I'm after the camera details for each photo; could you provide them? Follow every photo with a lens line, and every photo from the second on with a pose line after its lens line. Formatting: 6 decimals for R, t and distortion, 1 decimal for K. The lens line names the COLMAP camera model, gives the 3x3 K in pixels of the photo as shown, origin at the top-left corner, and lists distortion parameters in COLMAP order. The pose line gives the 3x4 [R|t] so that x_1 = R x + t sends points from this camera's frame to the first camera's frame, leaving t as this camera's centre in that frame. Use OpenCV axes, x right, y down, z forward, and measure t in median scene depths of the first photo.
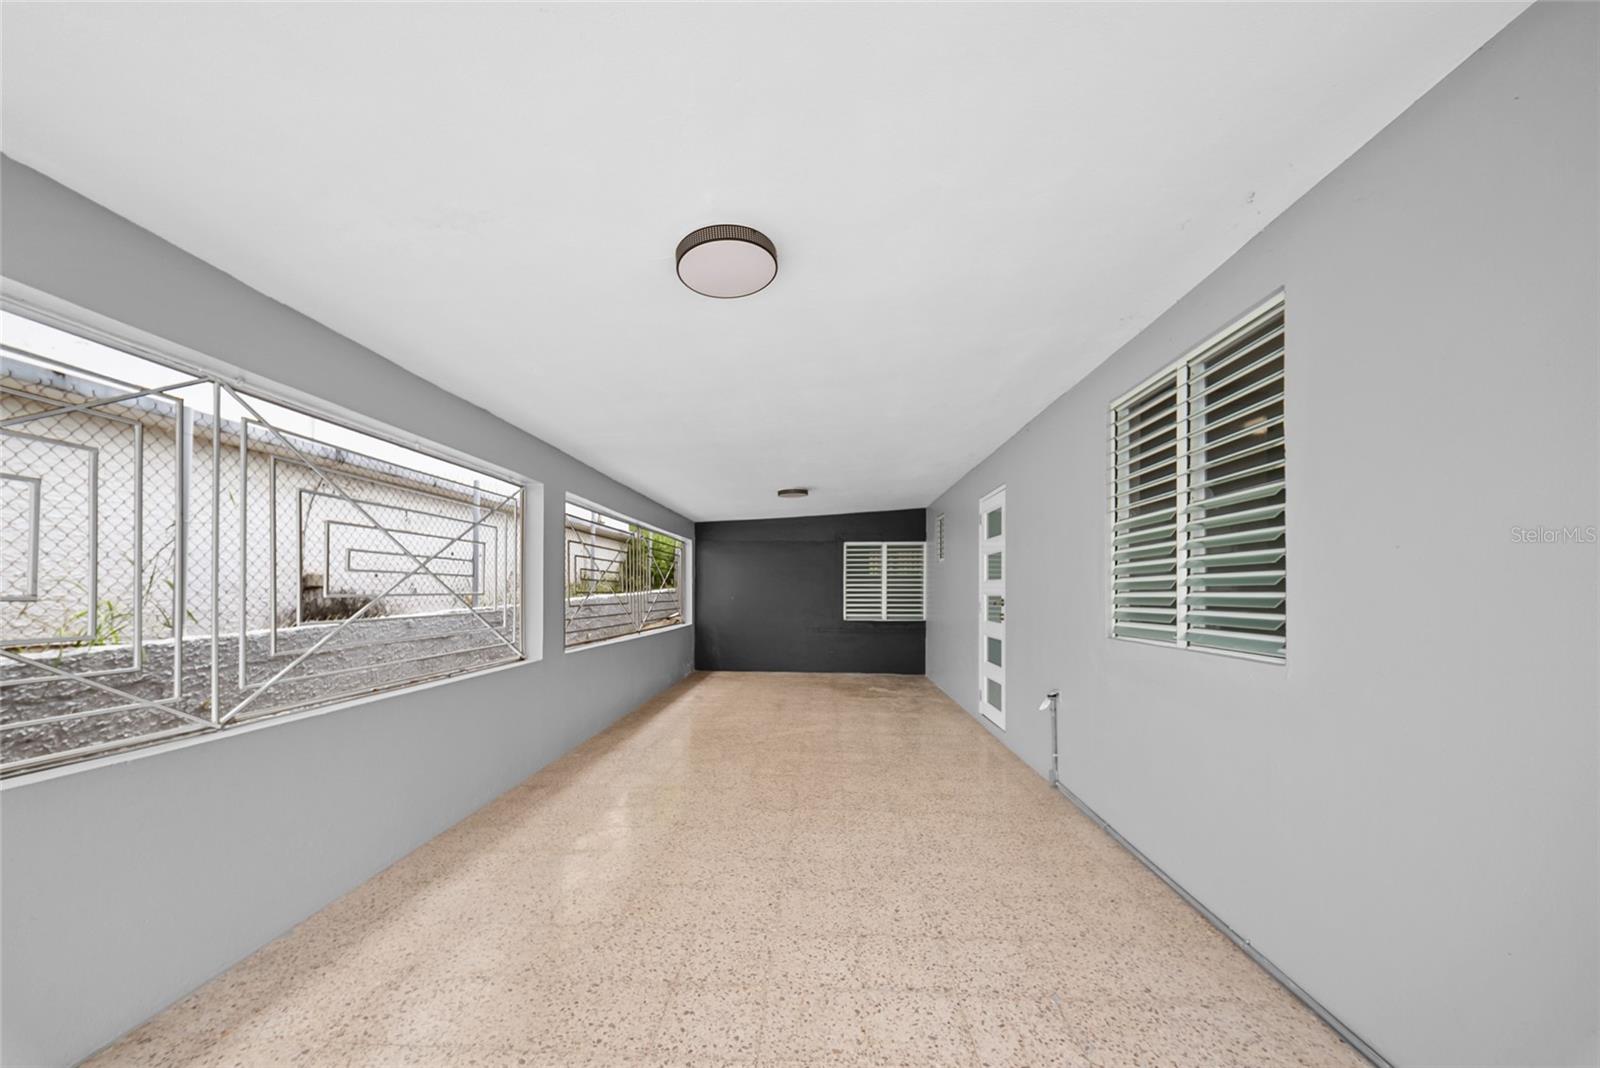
lens RADIAL K [[580.1, 0, 803.8], [0, 580.1, 589.4], [0, 0, 1]] dist [0.010464, -0.002398]
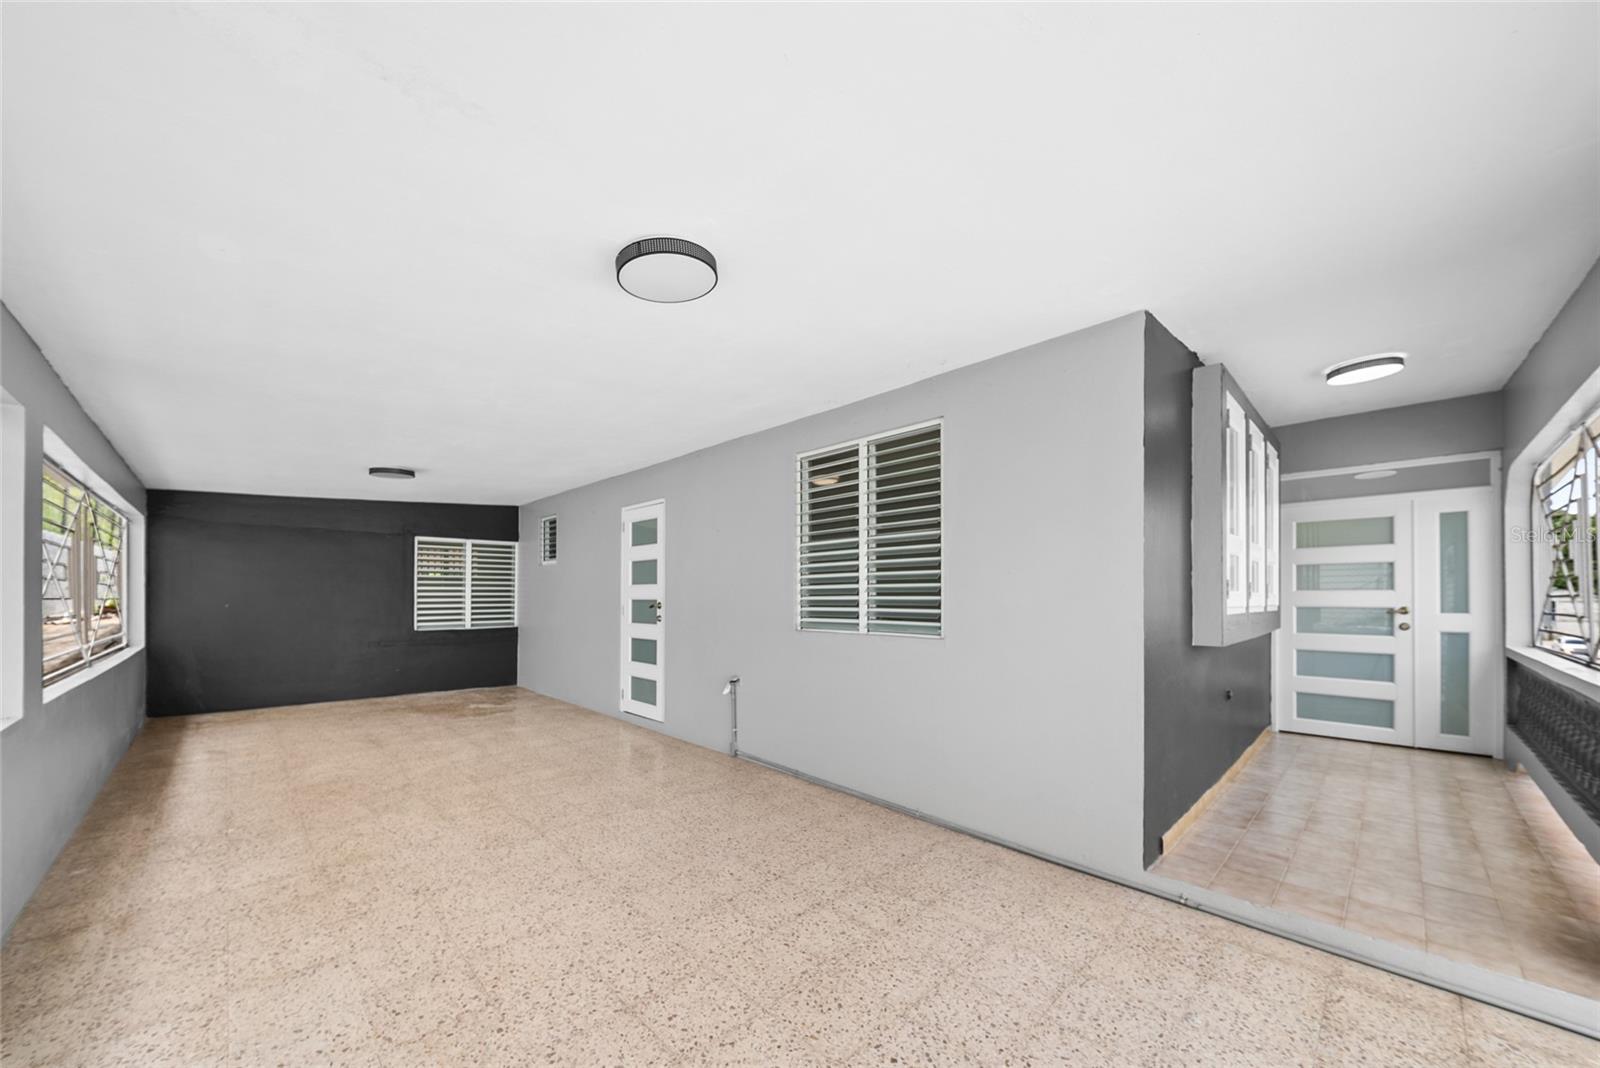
lens RADIAL K [[580.1, 0, 793.2], [0, 580.1, 592.9], [0, 0, 1]] dist [0.010464, -0.002398]
pose [[0.695638, 0.000819, 0.718392, -0.235838], [-0.000835, 1.000000, -0.000331, -0.000954], [-0.718392, -0.000370, 0.695639, 0.046939]]
